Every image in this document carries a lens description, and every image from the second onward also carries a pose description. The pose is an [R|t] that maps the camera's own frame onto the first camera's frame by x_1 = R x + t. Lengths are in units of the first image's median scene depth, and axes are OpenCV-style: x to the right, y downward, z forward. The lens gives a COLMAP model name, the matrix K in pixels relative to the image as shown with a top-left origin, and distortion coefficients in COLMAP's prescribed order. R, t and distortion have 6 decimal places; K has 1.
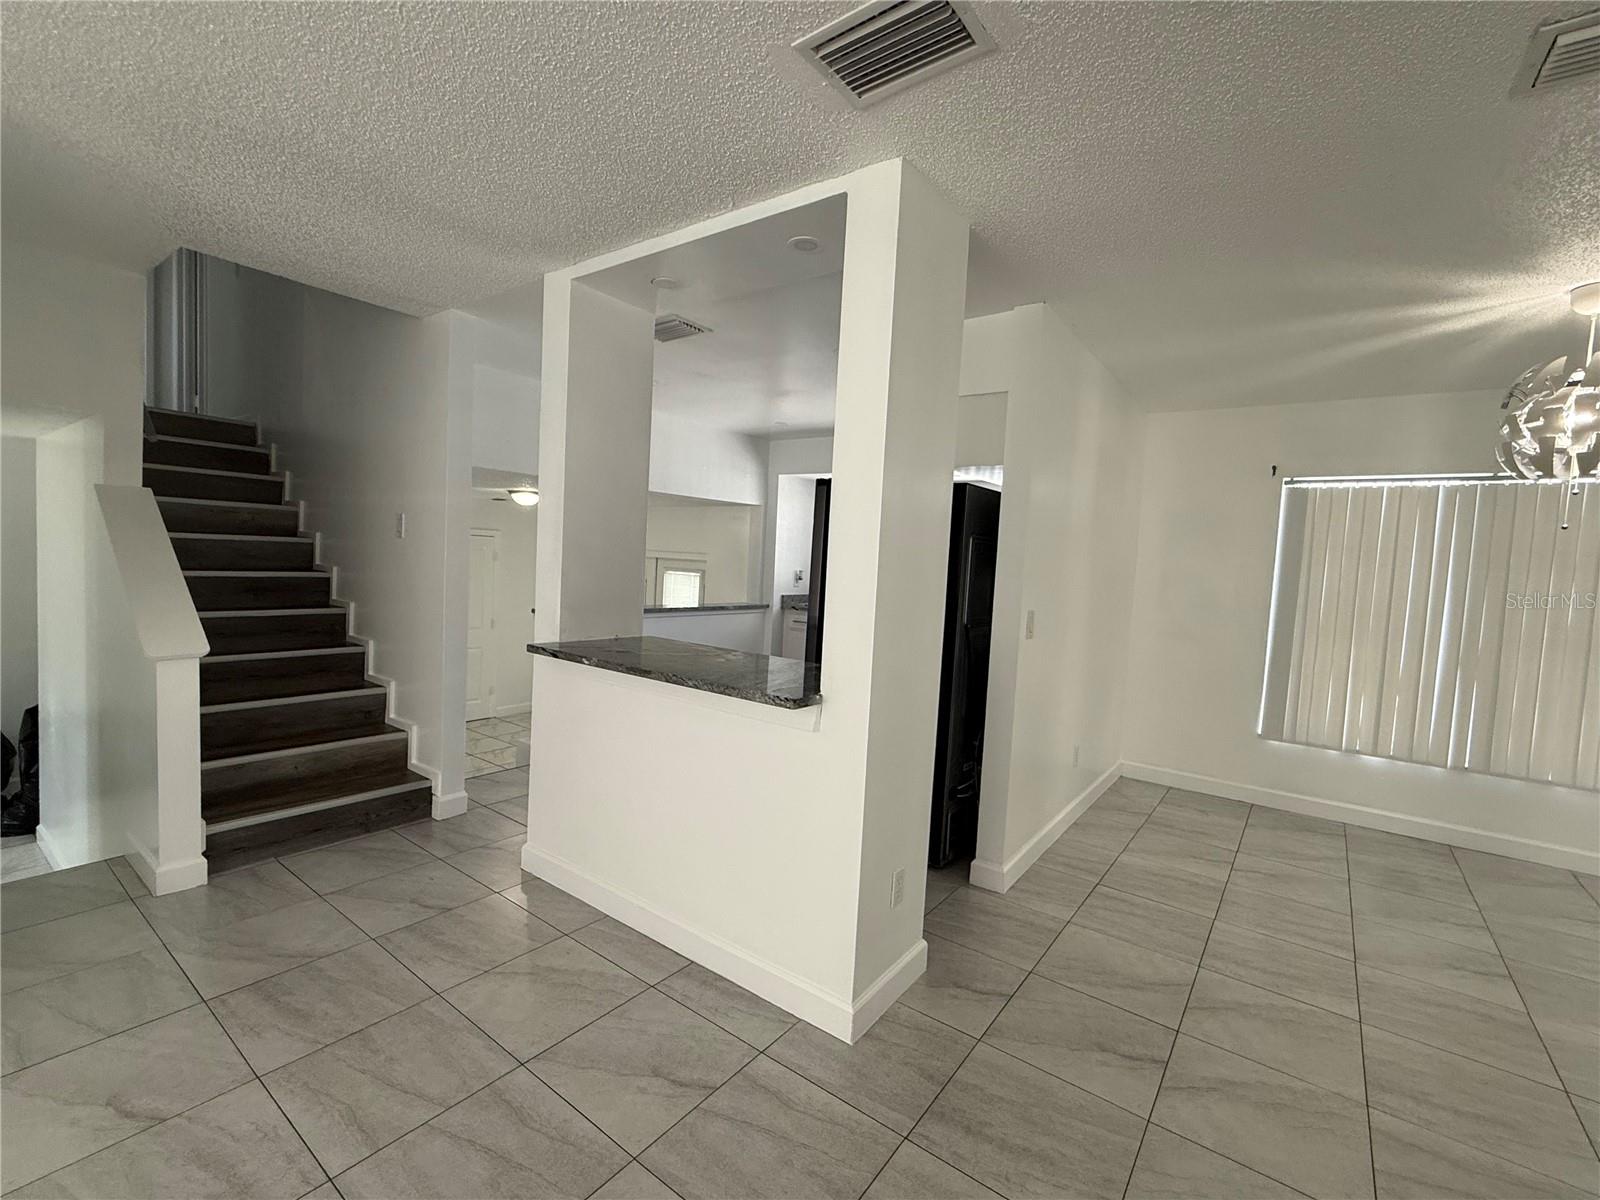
lens RADIAL K [[705.6, 0, 797.6], [0, 705.6, 599.8], [0, 0, 1]] dist [0.003085, -0.000616]
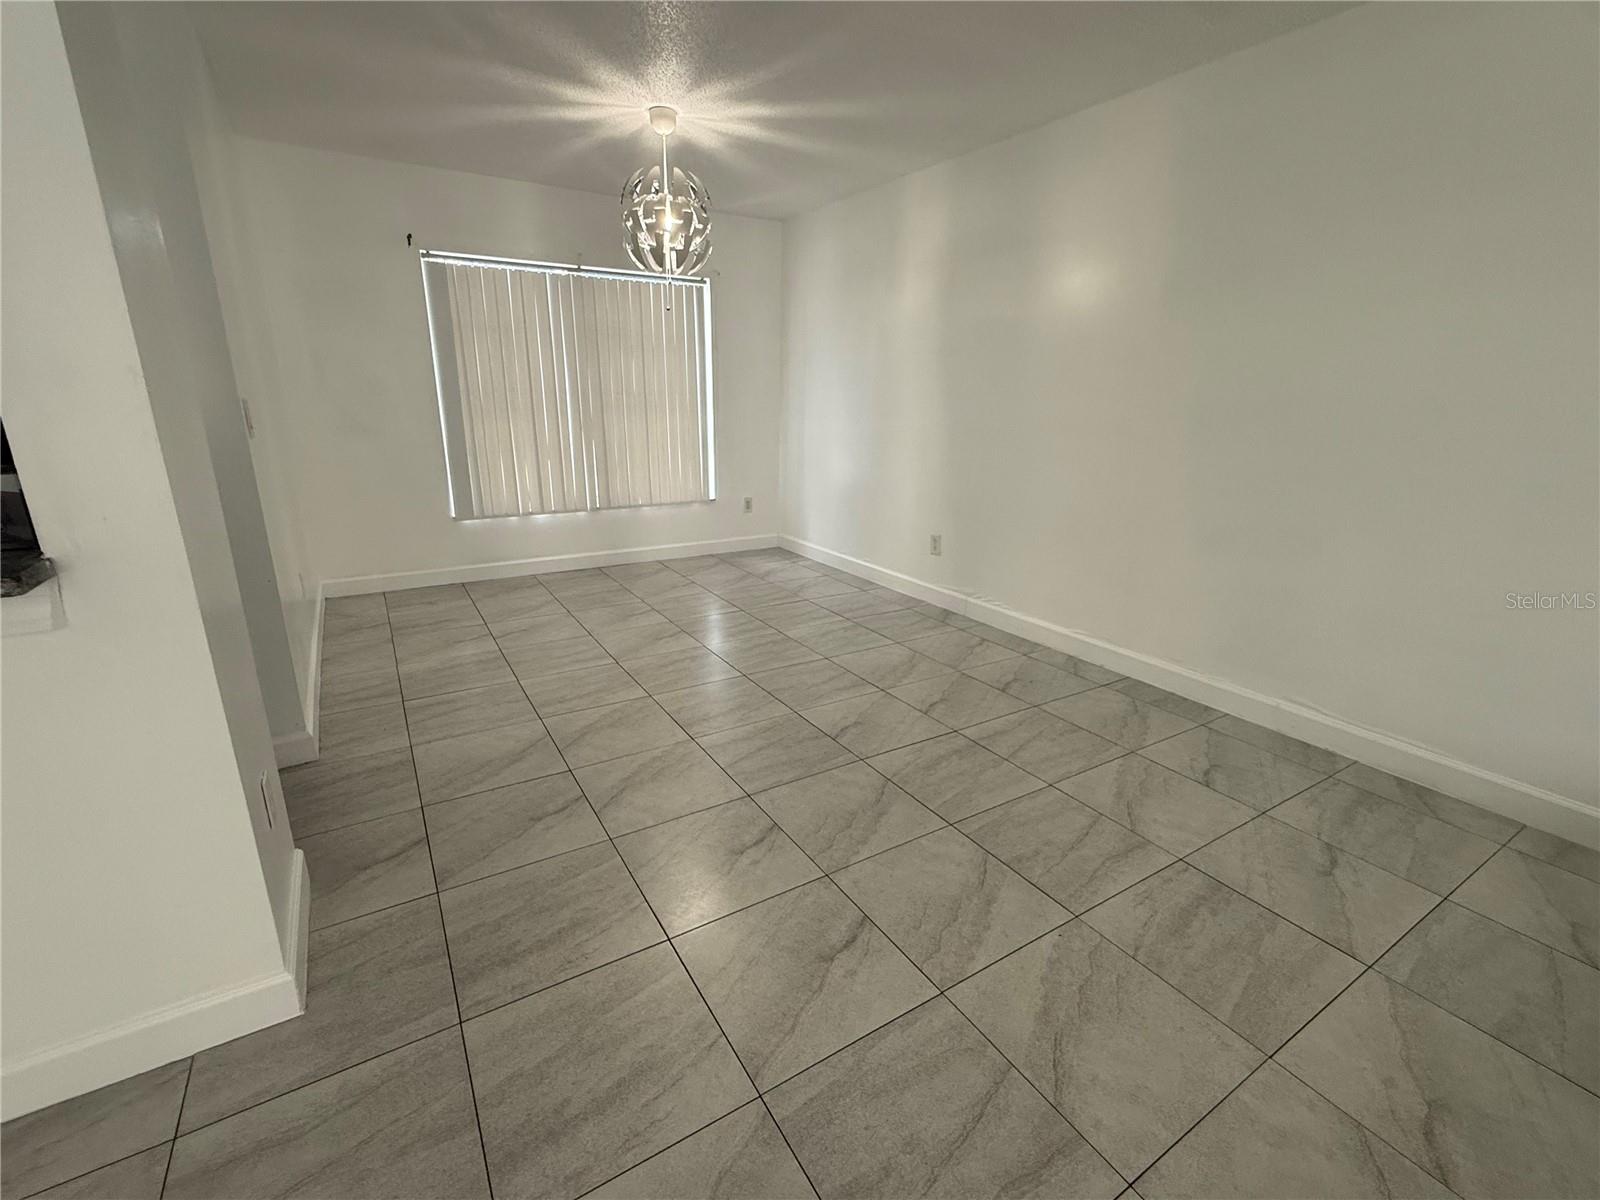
lens RADIAL K [[705.6, 0, 792.2], [0, 705.6, 604.4], [0, 0, 1]] dist [0.003085, -0.000616]
pose [[0.368552, -0.310497, 0.876220, -0.151289], [0.059817, 0.948538, 0.310964, 0.021799], [-0.927681, -0.062194, 0.368159, 0.181064]]
